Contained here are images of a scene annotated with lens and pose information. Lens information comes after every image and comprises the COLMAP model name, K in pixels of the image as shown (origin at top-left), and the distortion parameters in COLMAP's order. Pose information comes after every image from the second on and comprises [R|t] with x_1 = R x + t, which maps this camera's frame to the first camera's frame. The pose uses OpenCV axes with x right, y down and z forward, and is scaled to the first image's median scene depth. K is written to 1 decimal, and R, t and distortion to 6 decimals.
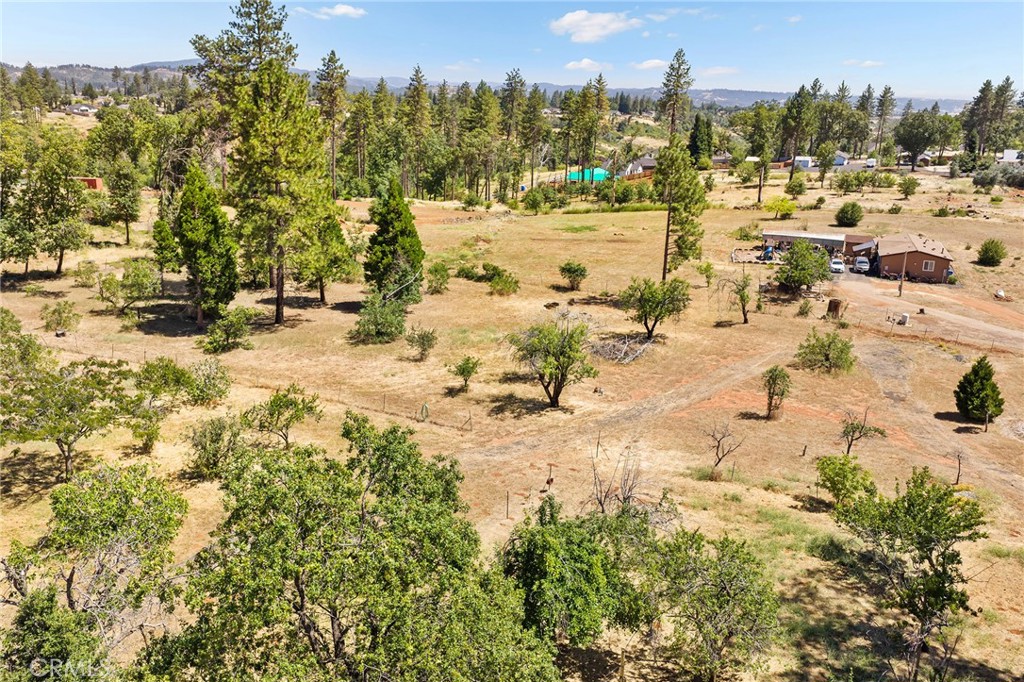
lens RADIAL K [[843.9, 0, 515.1], [0, 843.9, 344.3], [0, 0, 1]] dist [0.027206, -0.058446]
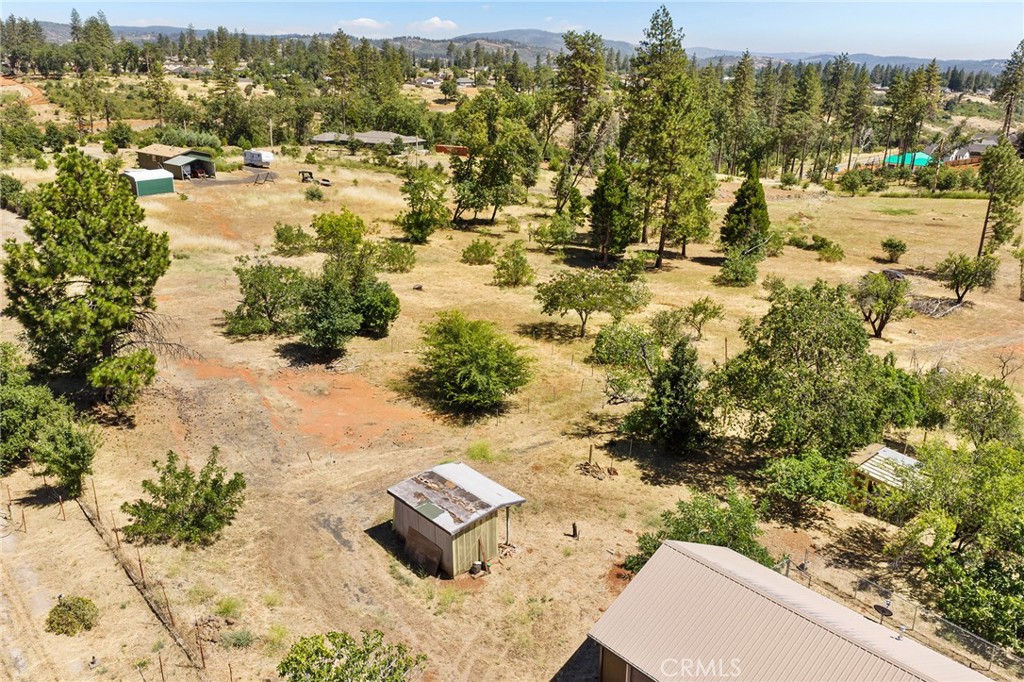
lens RADIAL K [[843.9, 0, 515.1], [0, 843.9, 344.3], [0, 0, 1]] dist [0.027206, -0.058446]
pose [[0.943479, 0.108571, -0.313144, -0.040396], [-0.098569, 0.993989, 0.047649, 0.040023], [0.316435, -0.014090, 0.948509, -0.260409]]
